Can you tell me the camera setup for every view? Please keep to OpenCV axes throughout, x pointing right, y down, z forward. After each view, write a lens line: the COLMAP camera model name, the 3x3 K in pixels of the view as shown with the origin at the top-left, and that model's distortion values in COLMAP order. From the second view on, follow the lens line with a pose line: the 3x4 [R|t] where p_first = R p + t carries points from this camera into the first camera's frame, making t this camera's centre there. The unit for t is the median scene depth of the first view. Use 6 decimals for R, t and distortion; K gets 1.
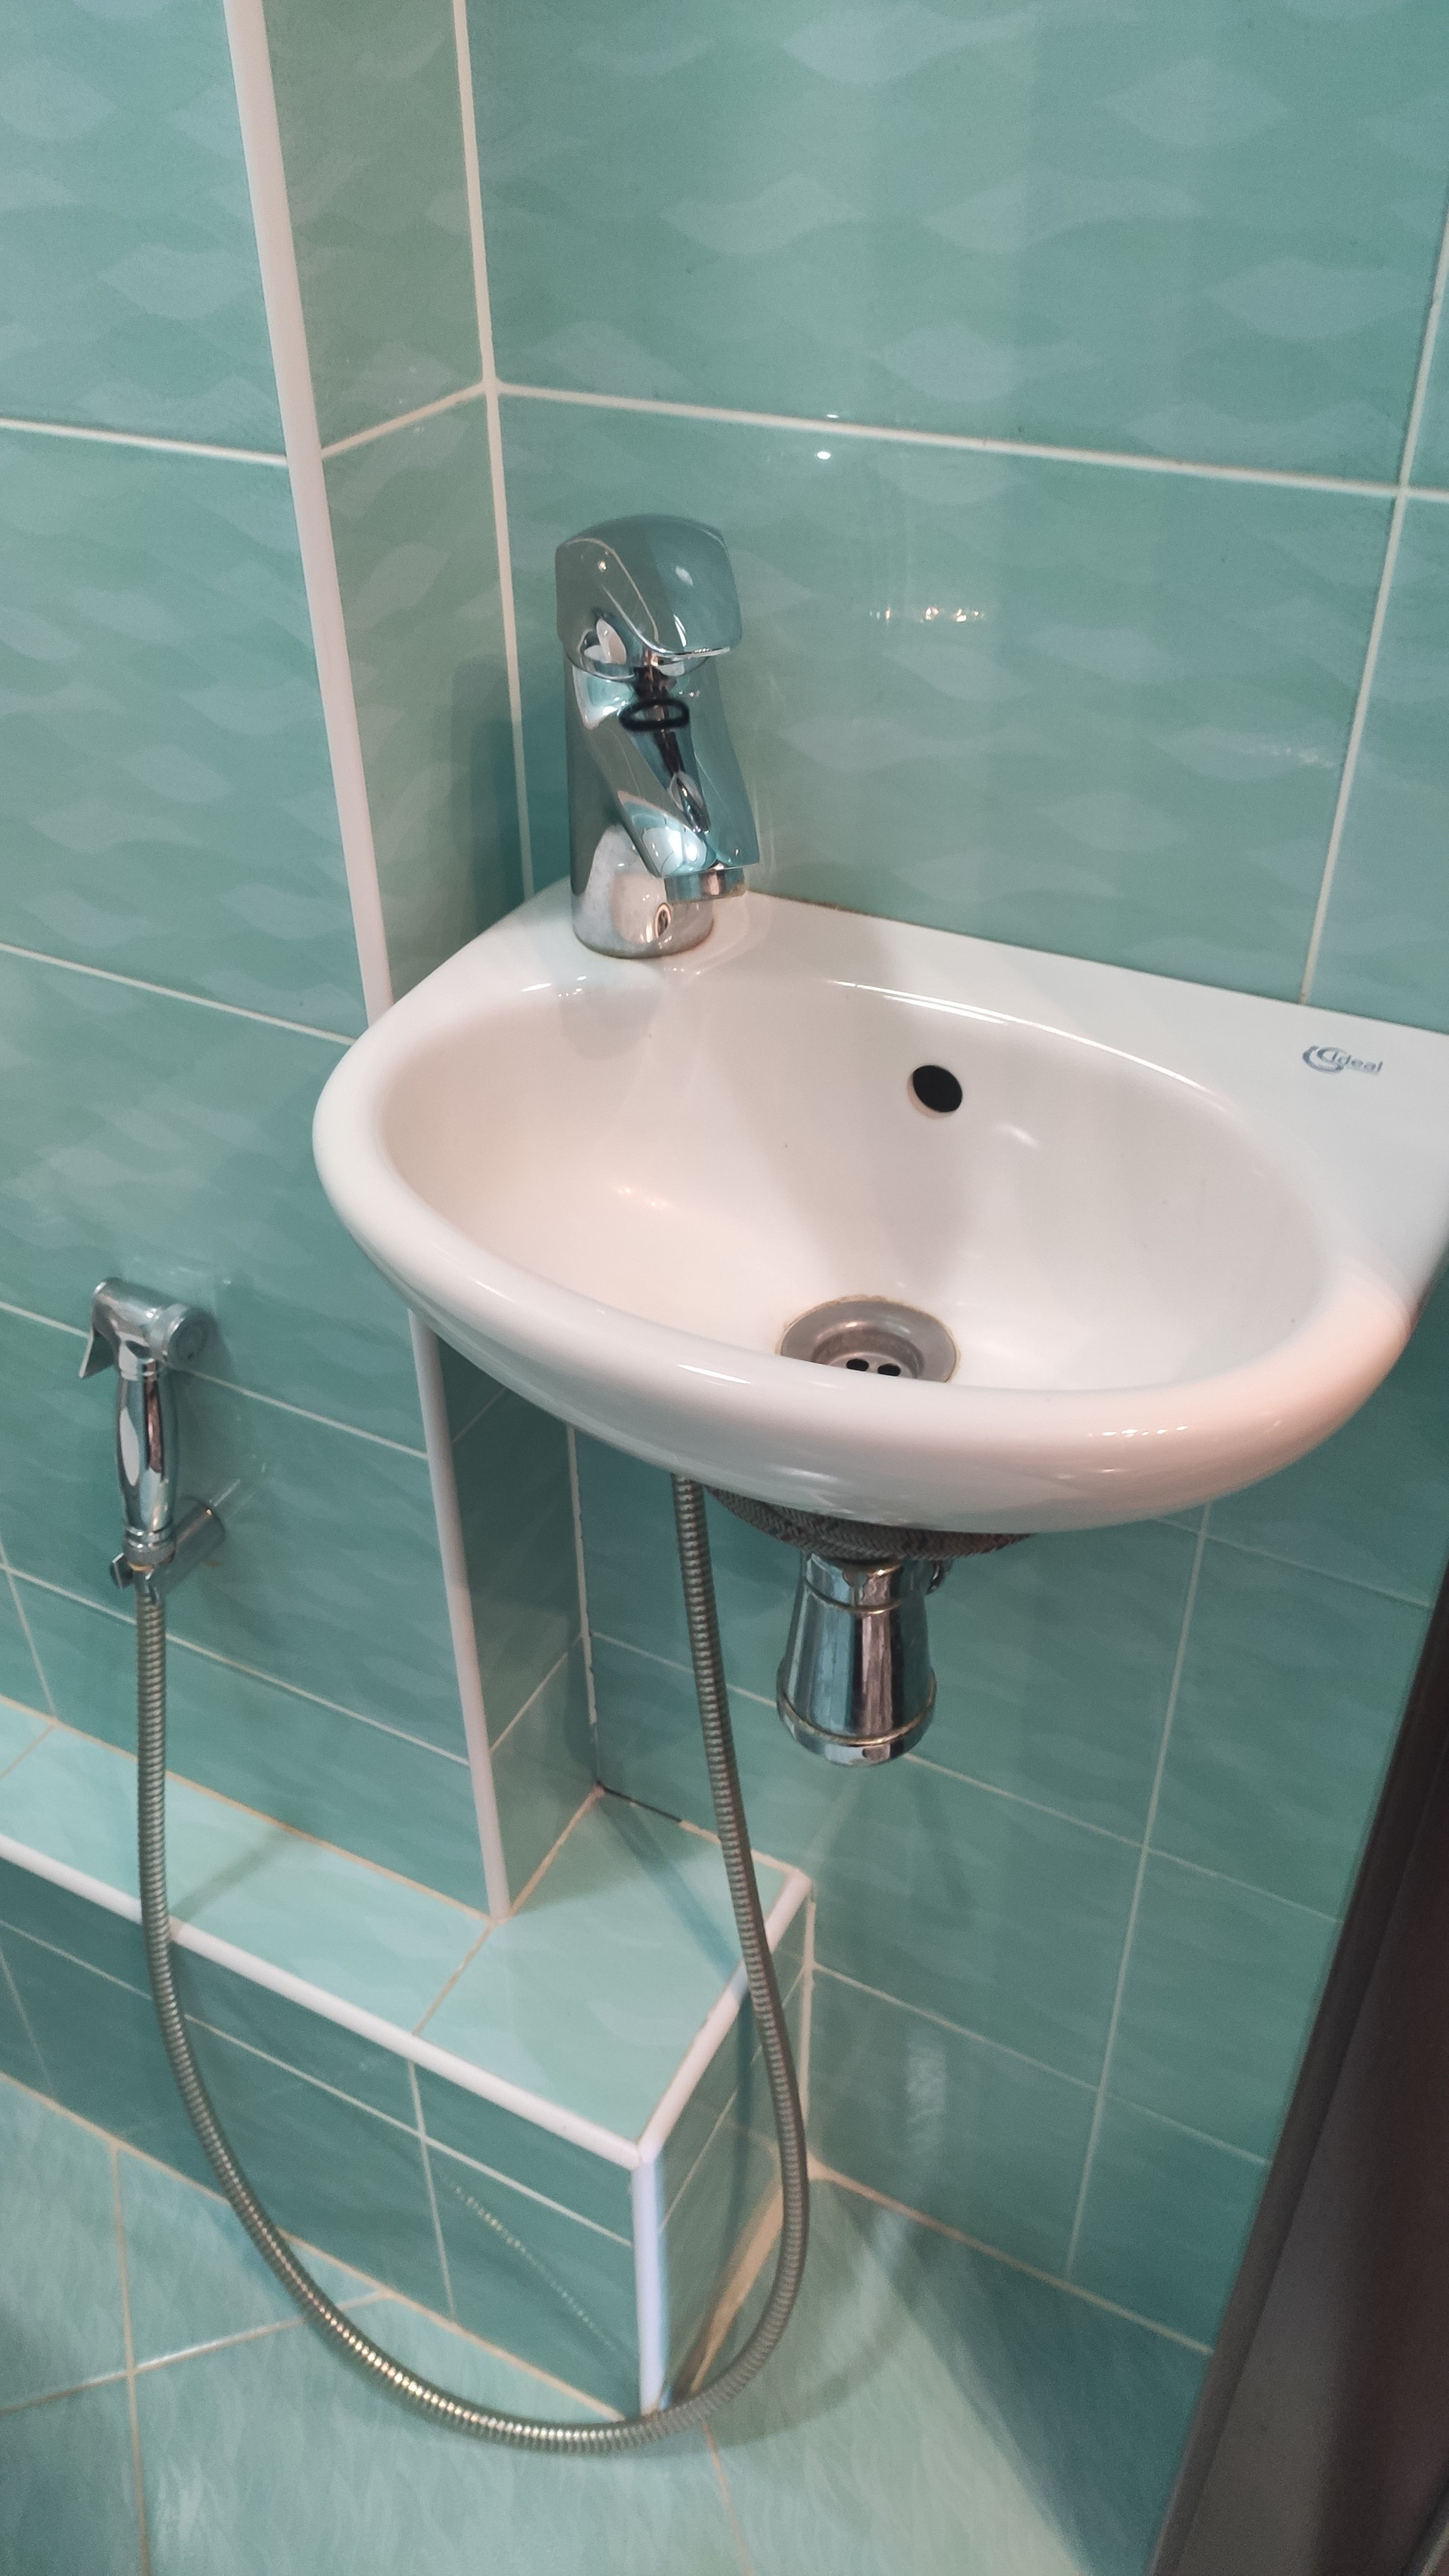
lens RADIAL K [[1944.6, 0, 726.4], [0, 1944.6, 1281.3], [0, 0, 1]] dist [0.001486, -0.002540]
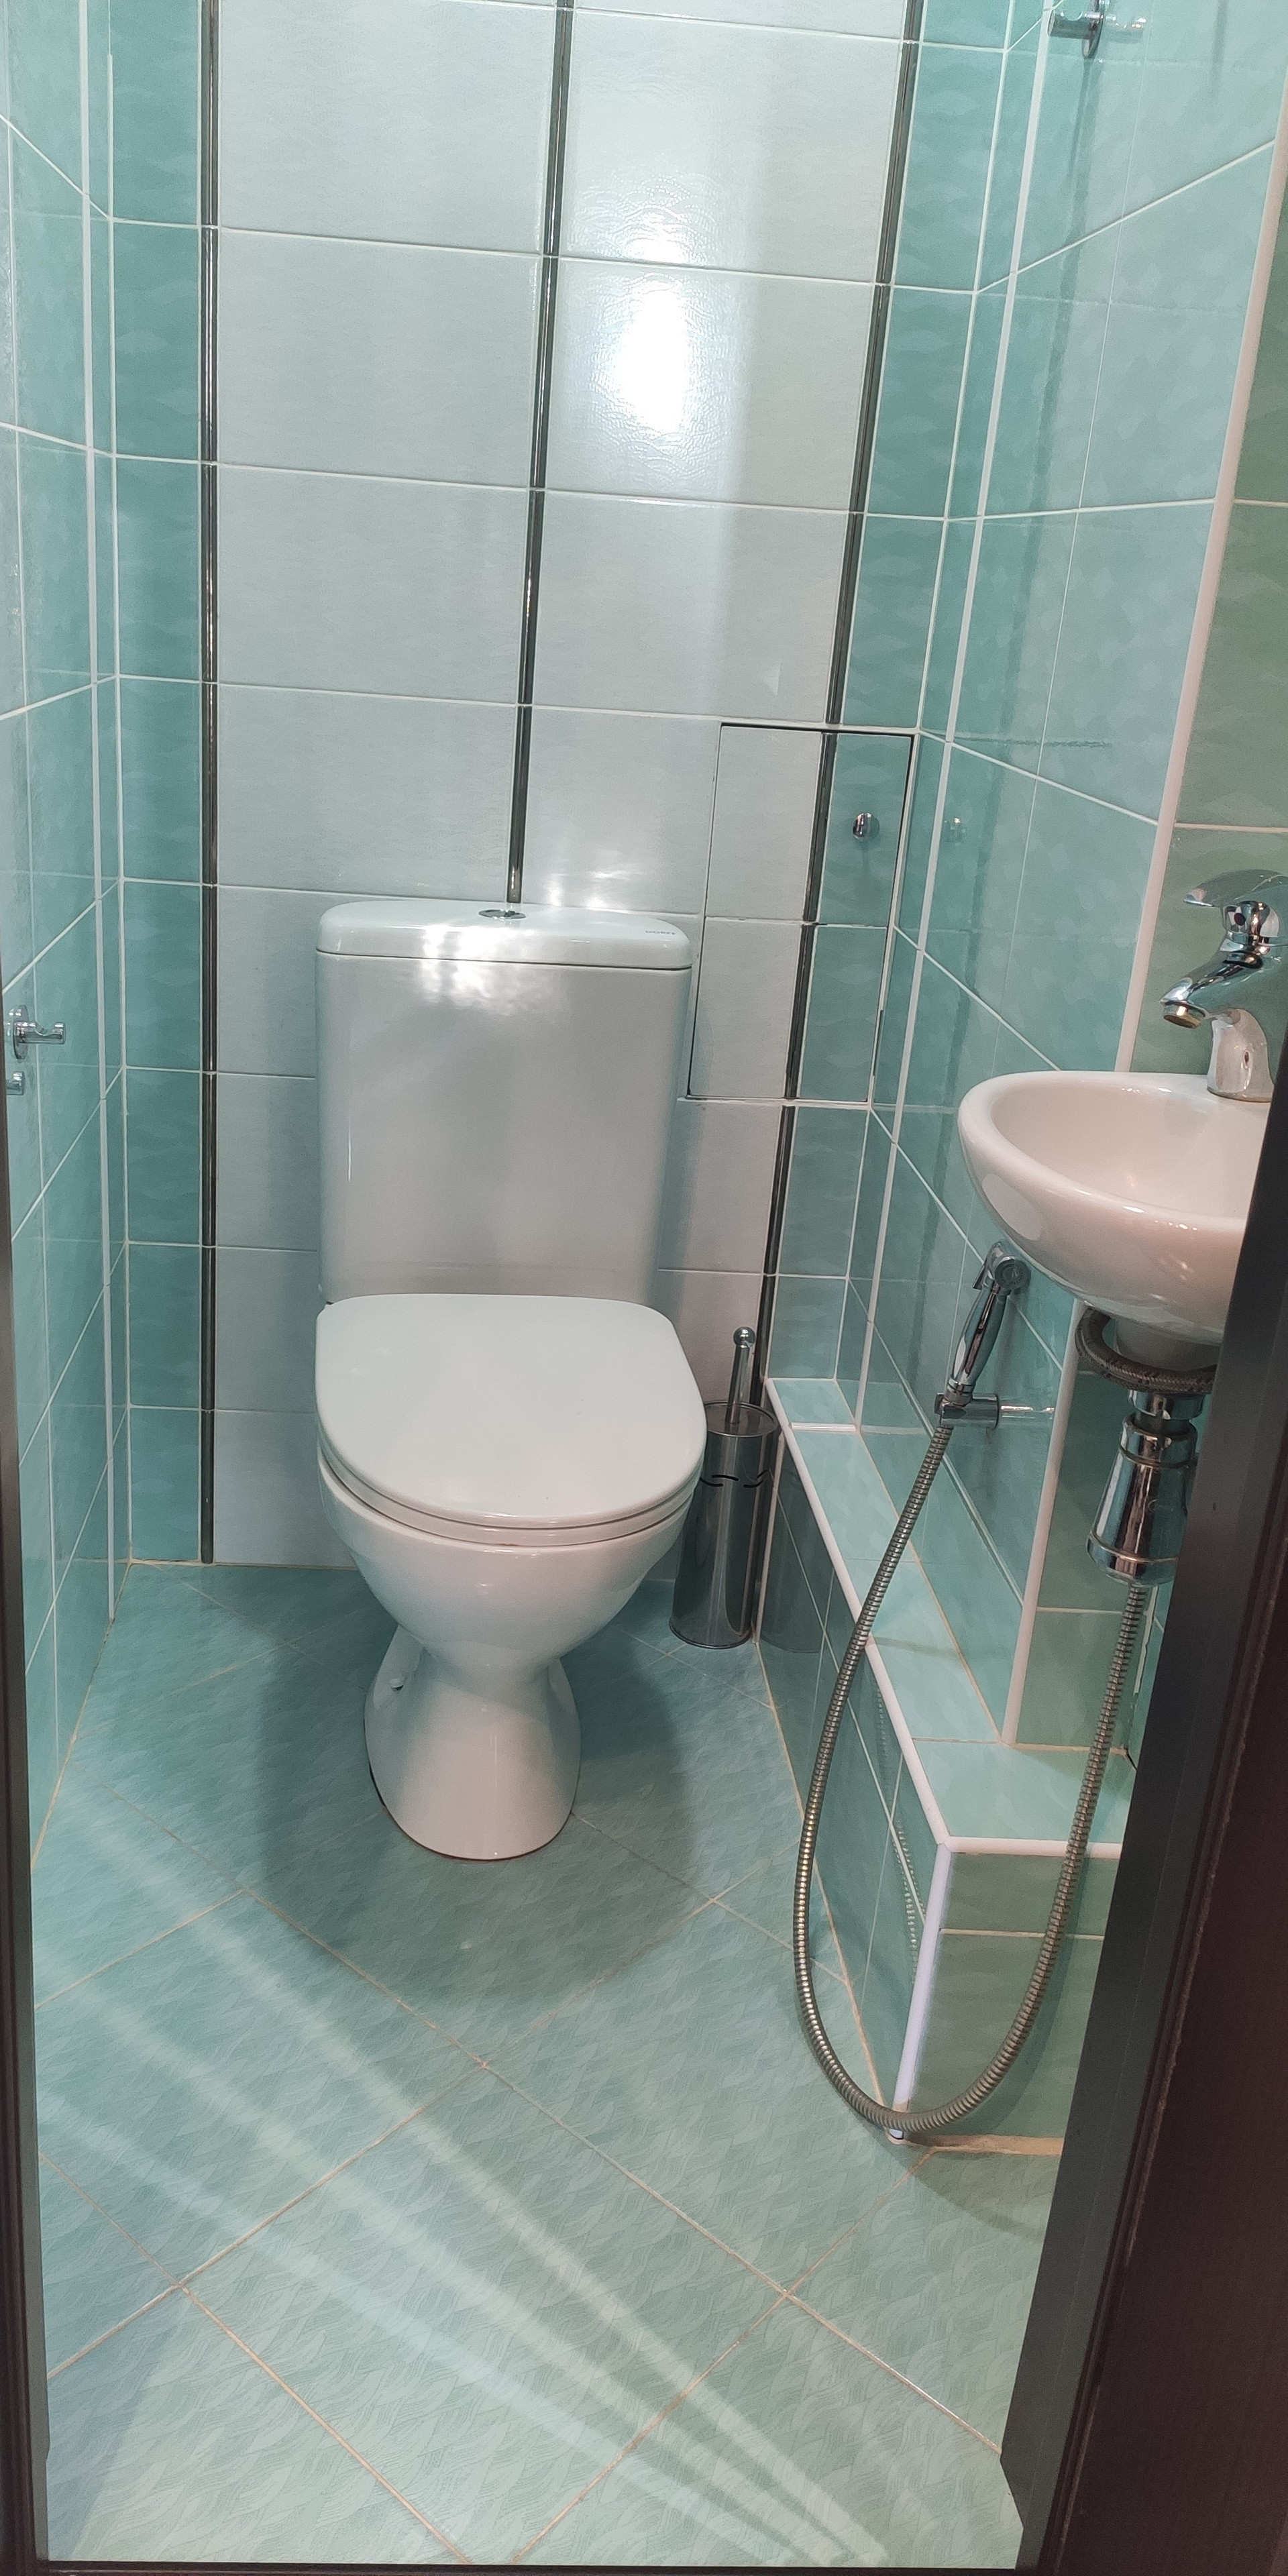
lens RADIAL K [[1898.9, 0, 638.4], [0, 1898.9, 1288.9], [0, 0, 1]] dist [0.006233, 0.000781]
pose [[0.529663, 0.344008, -0.775316, 0.746519], [-0.571551, 0.820136, -0.026565, 0.232188], [0.626727, 0.457203, 0.631014, -0.283481]]
